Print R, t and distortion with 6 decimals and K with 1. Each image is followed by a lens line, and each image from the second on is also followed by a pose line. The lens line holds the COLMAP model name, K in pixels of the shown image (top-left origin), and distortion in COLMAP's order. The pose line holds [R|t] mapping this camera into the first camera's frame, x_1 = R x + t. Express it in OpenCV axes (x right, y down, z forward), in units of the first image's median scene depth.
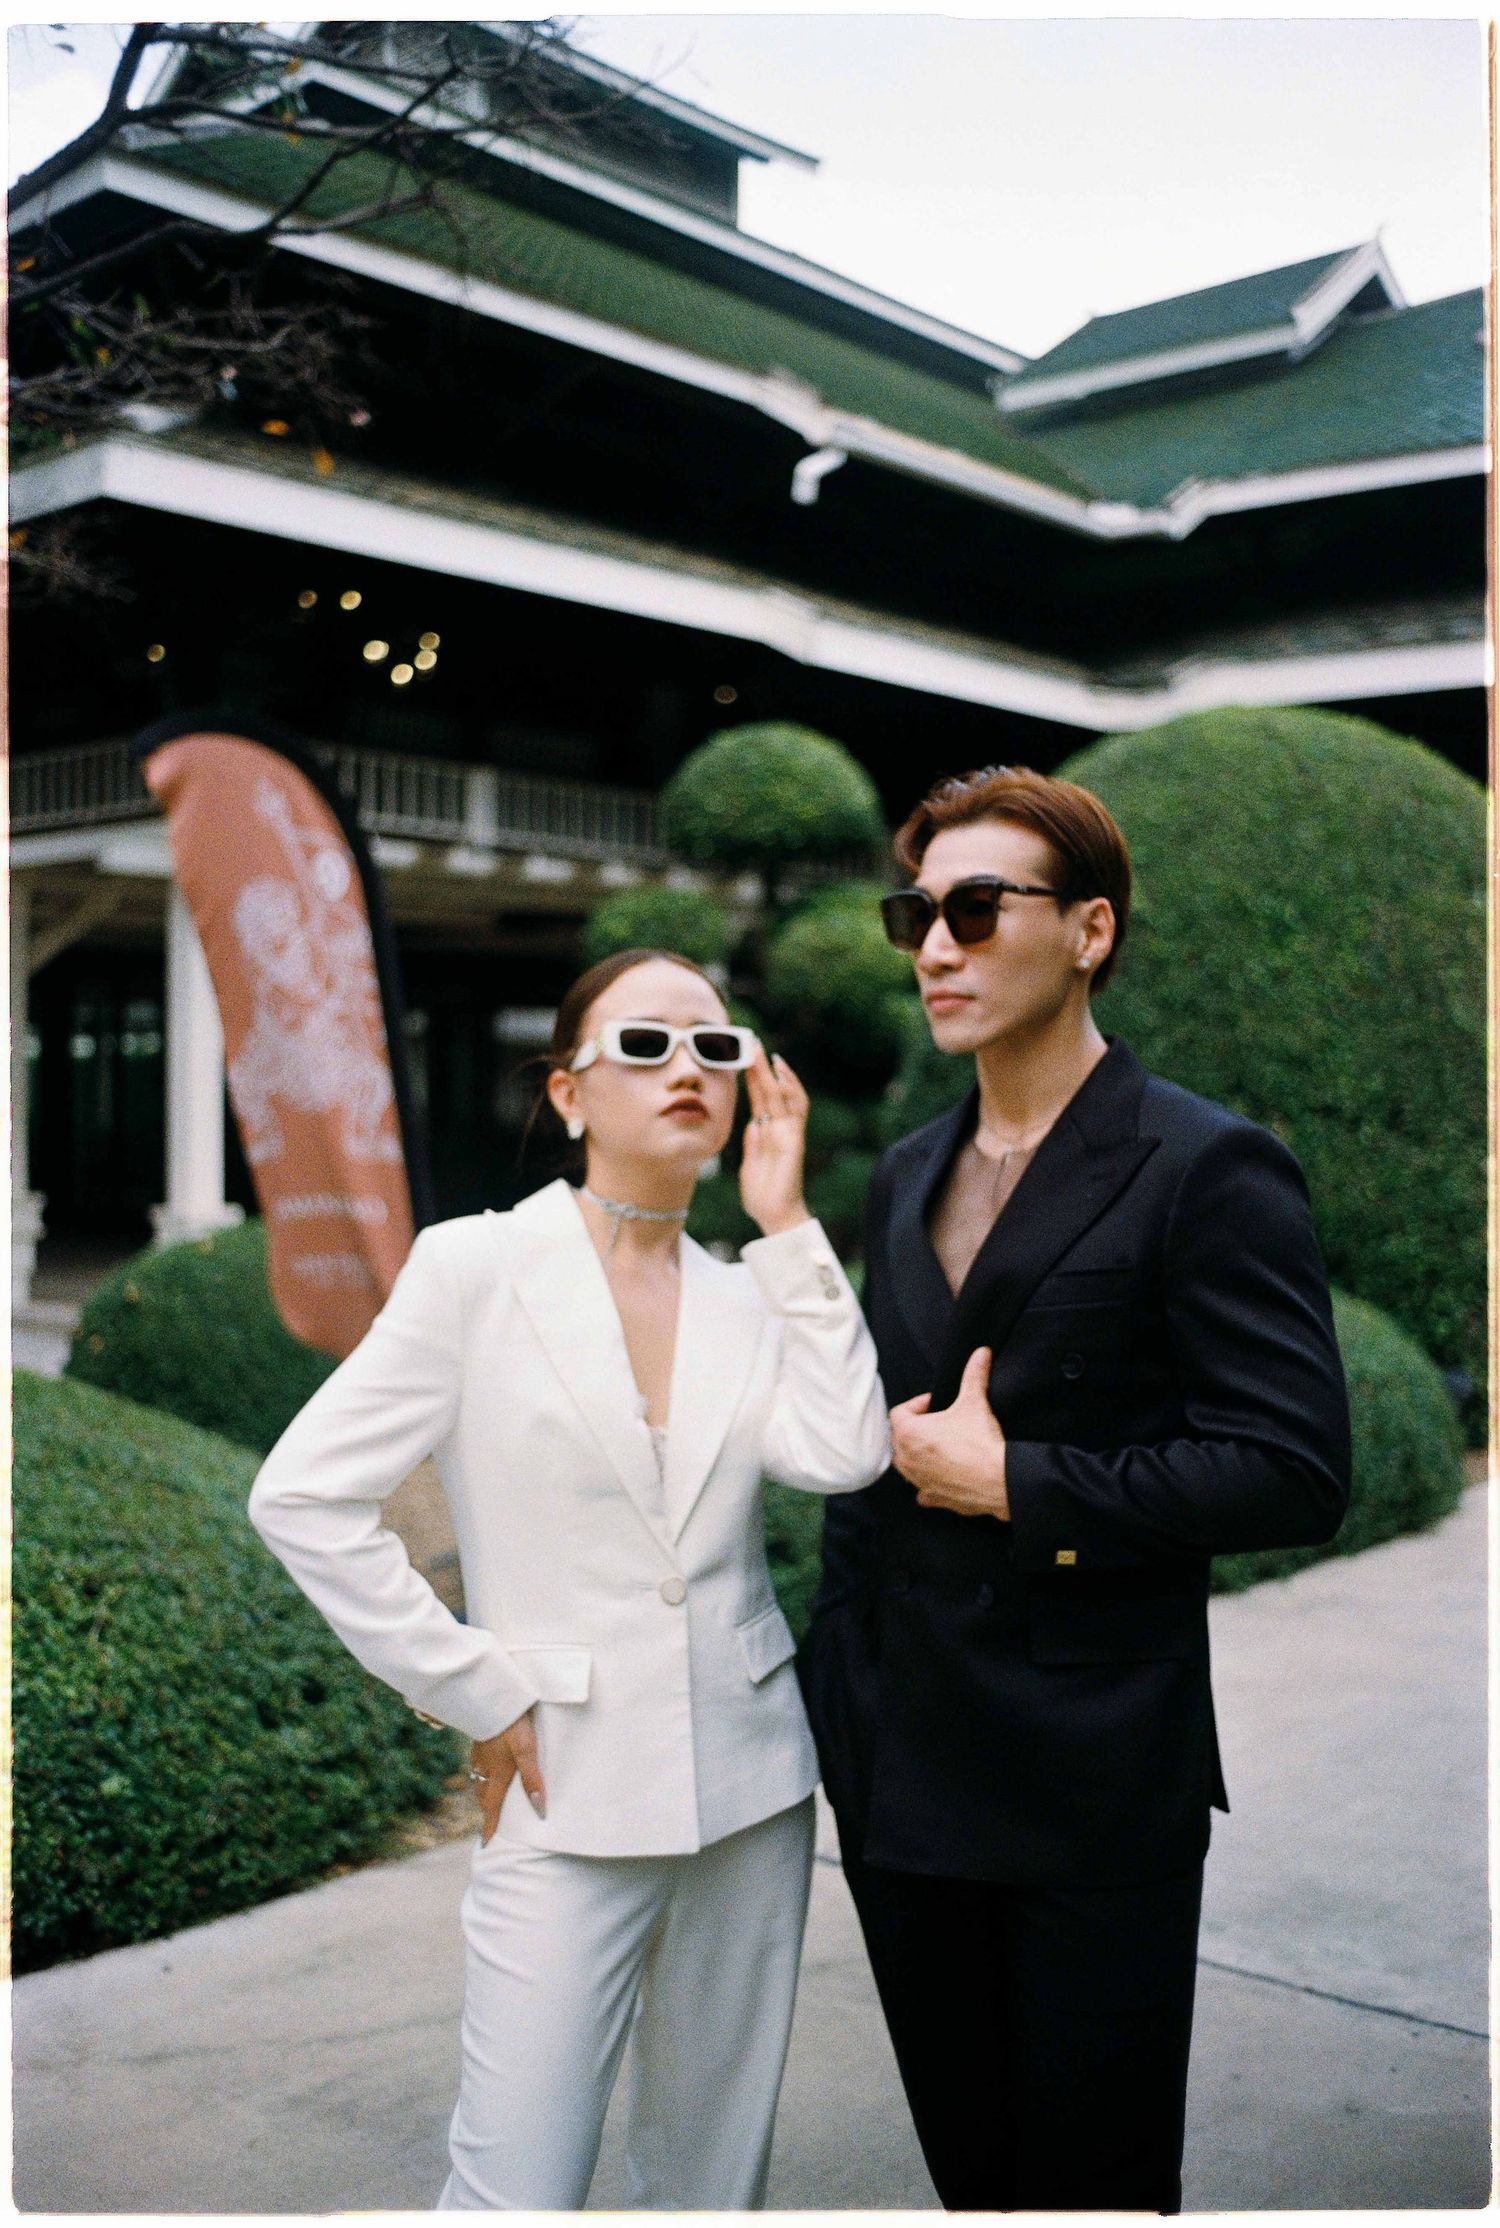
lens RADIAL K [[2184.5, 0, 744.9], [0, 2184.5, 1132.4], [0, 0, 1]] dist [-0.060041, 0.000242]
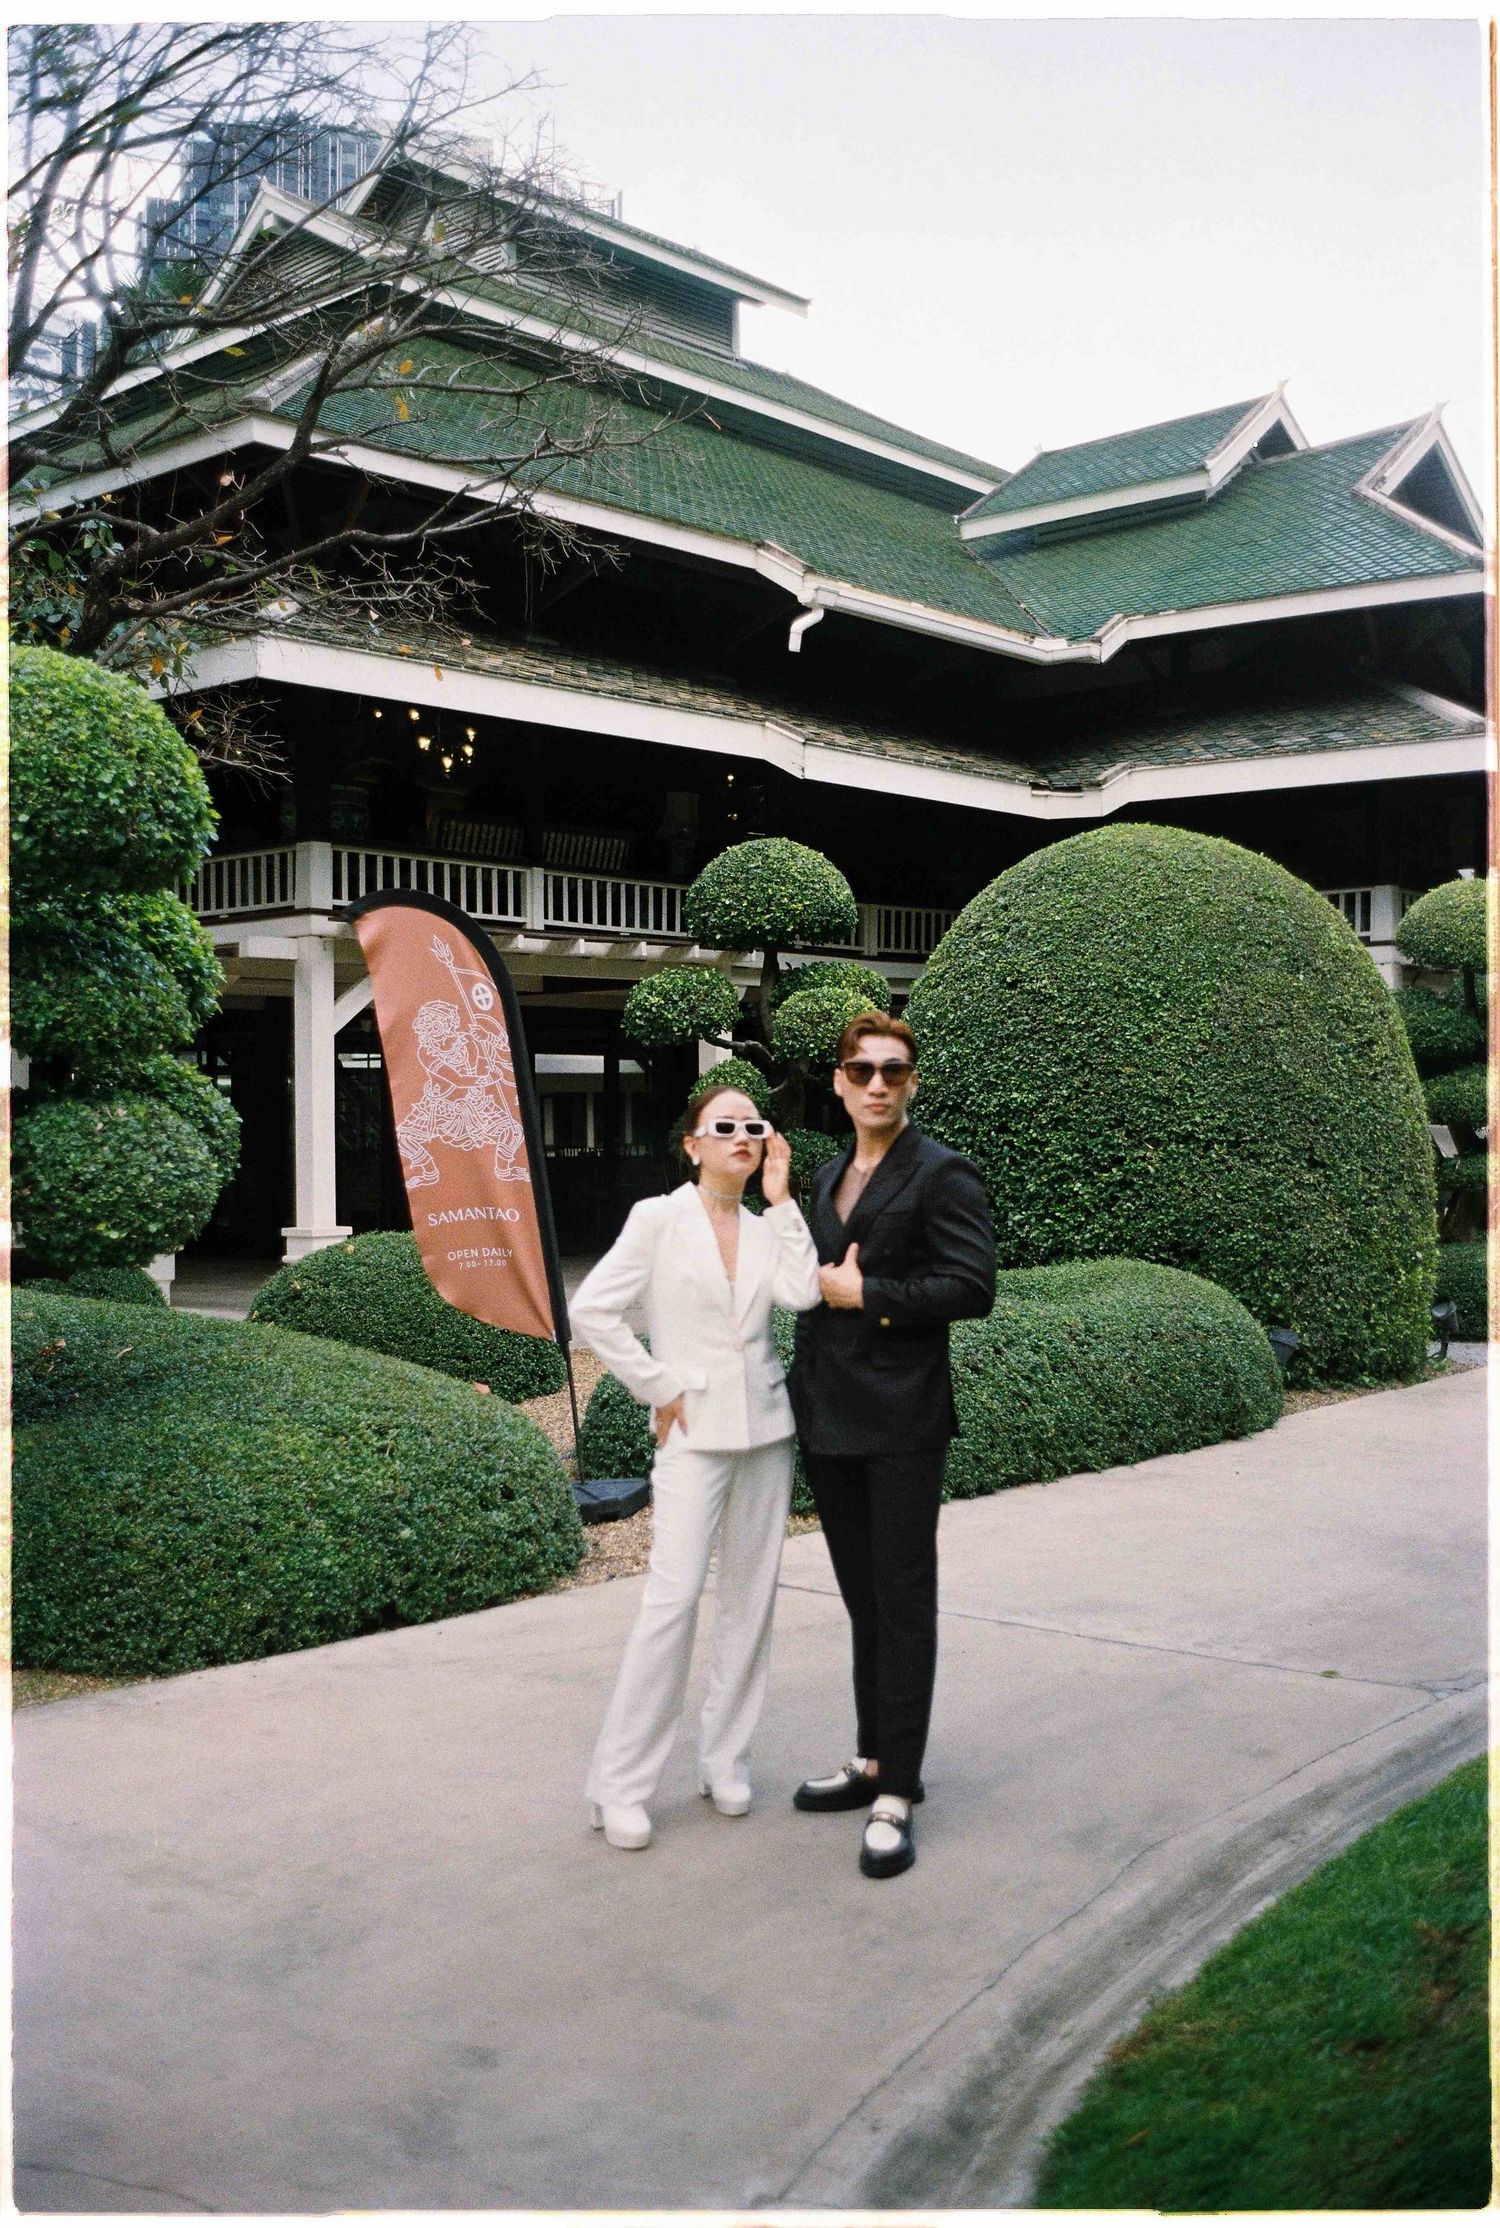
lens RADIAL K [[2184.5, 0, 744.9], [0, 2184.5, 1132.4], [0, 0, 1]] dist [-0.060041, 0.000242]
pose [[0.999938, -0.011117, -0.000736, -0.004715], [0.011108, 0.999872, -0.011549, -0.001382], [0.000864, 0.011540, 0.999933, -0.381248]]
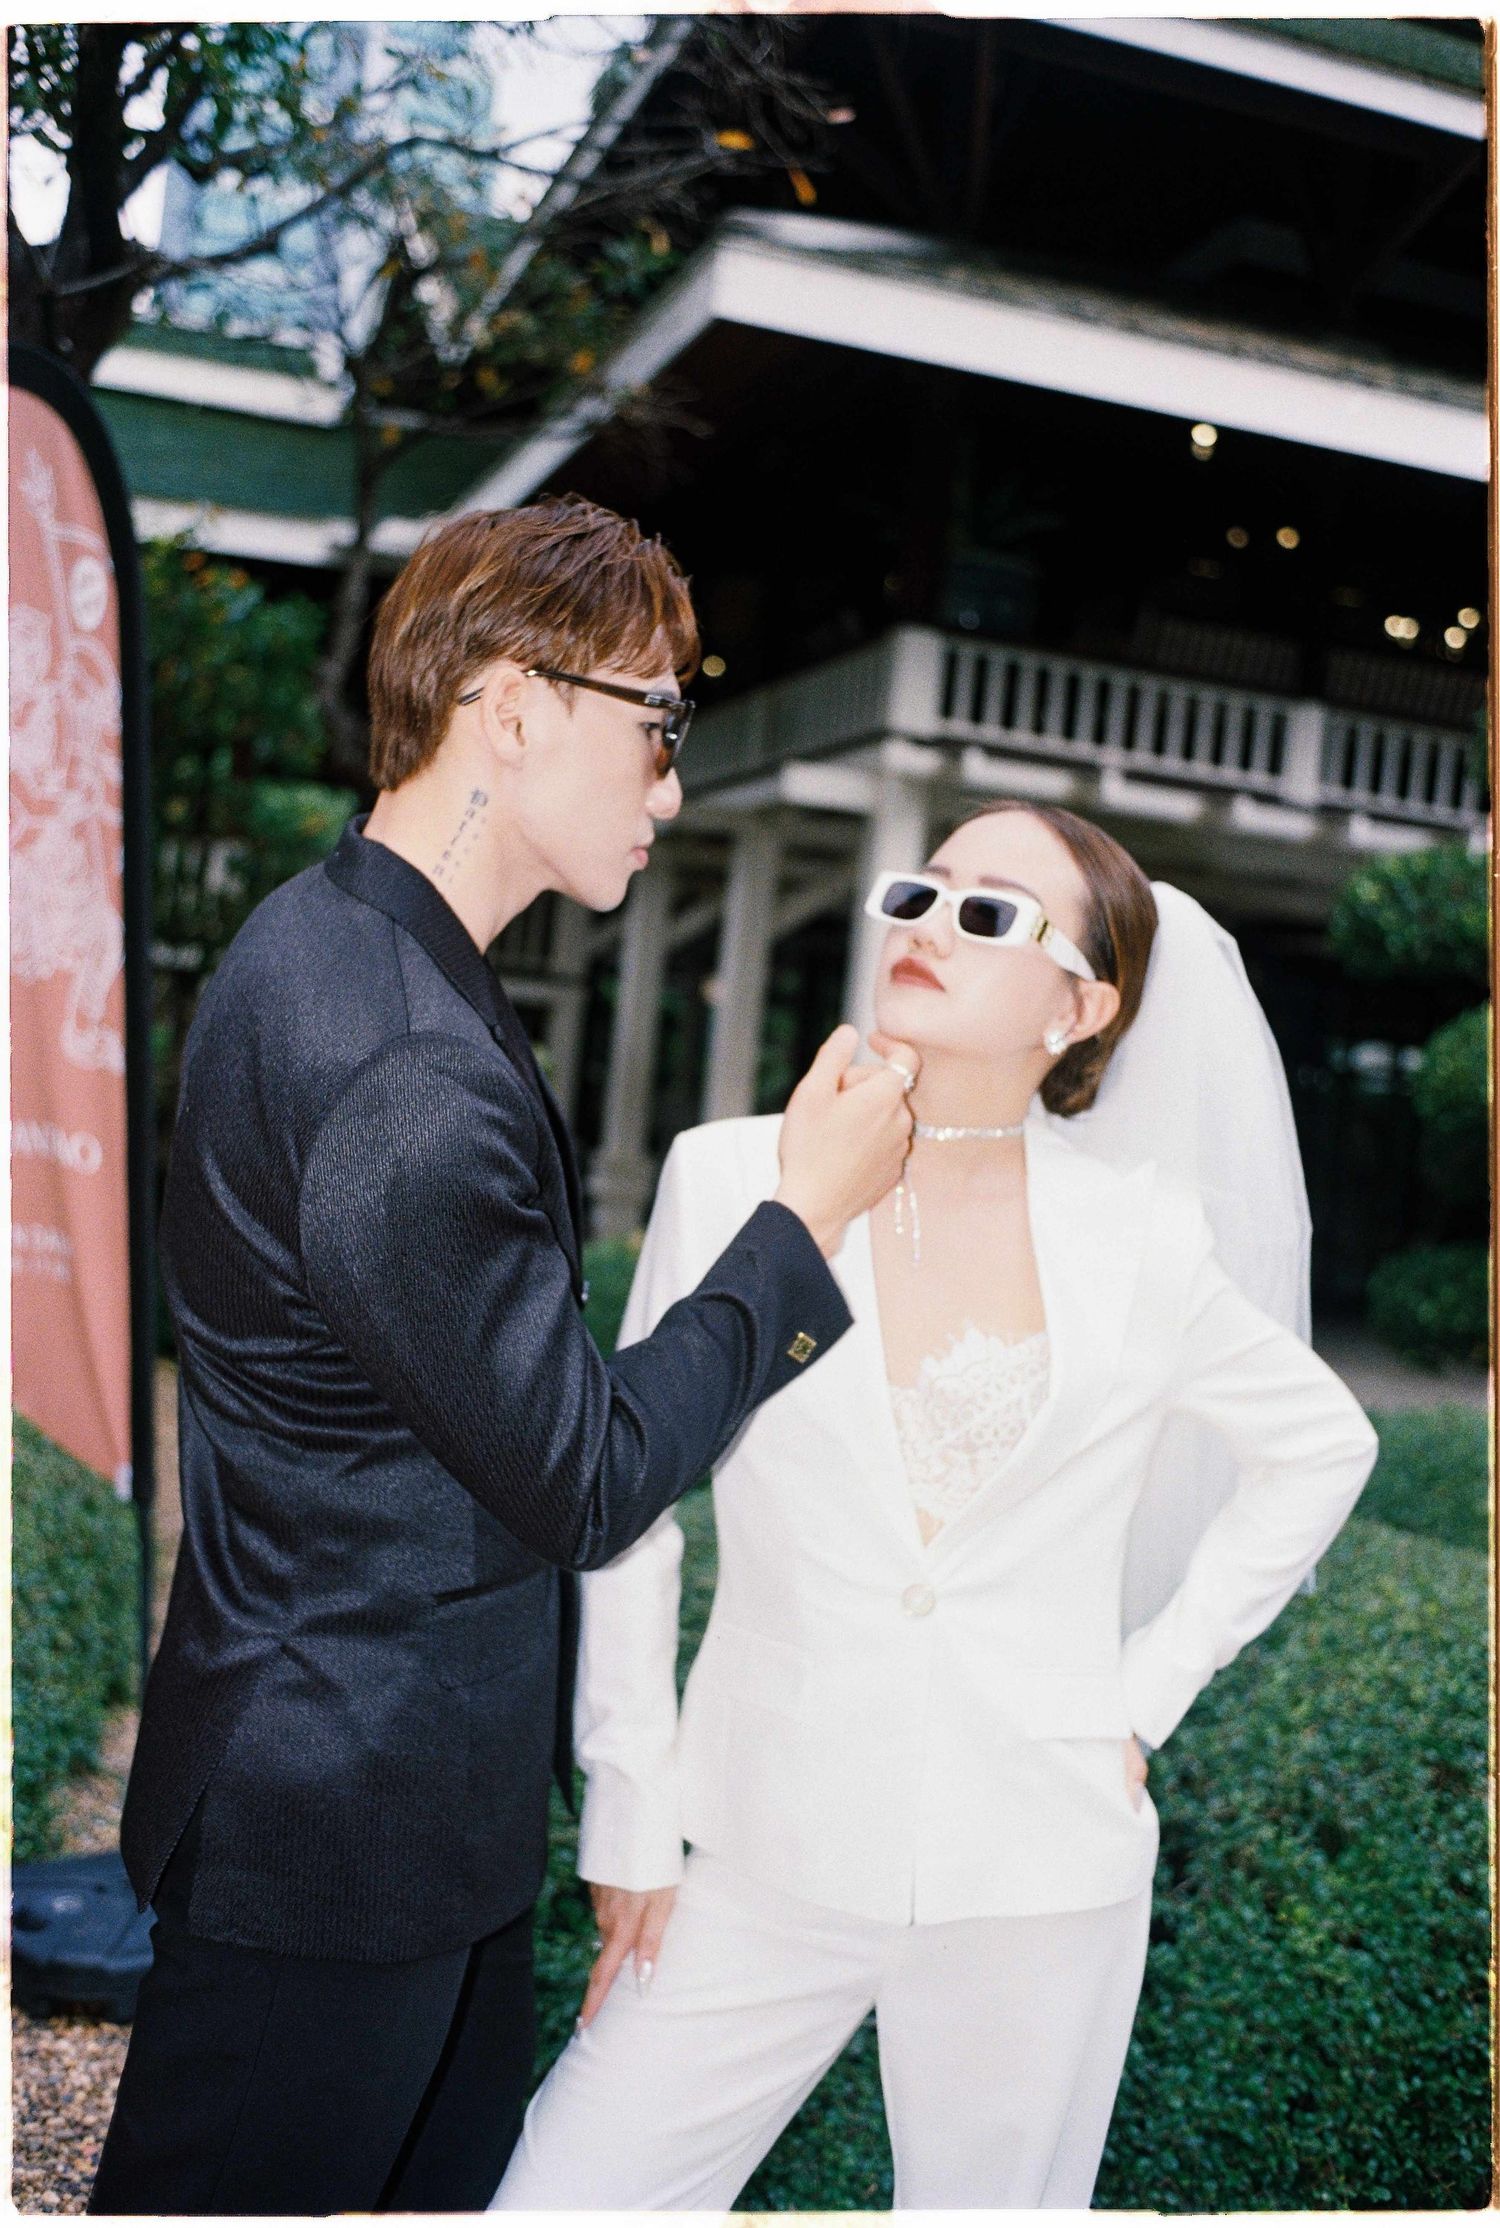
lens RADIAL K [[2191.8, 0, 865.8], [0, 2191.8, 1179.1], [0, 0, 1]] dist [-0.130248, 0.130746]
pose [[0.872698, 0.102854, -0.477304, 0.209055], [-0.107002, 0.994085, 0.018573, 0.006914], [0.476391, 0.034864, 0.878542, 0.408177]]
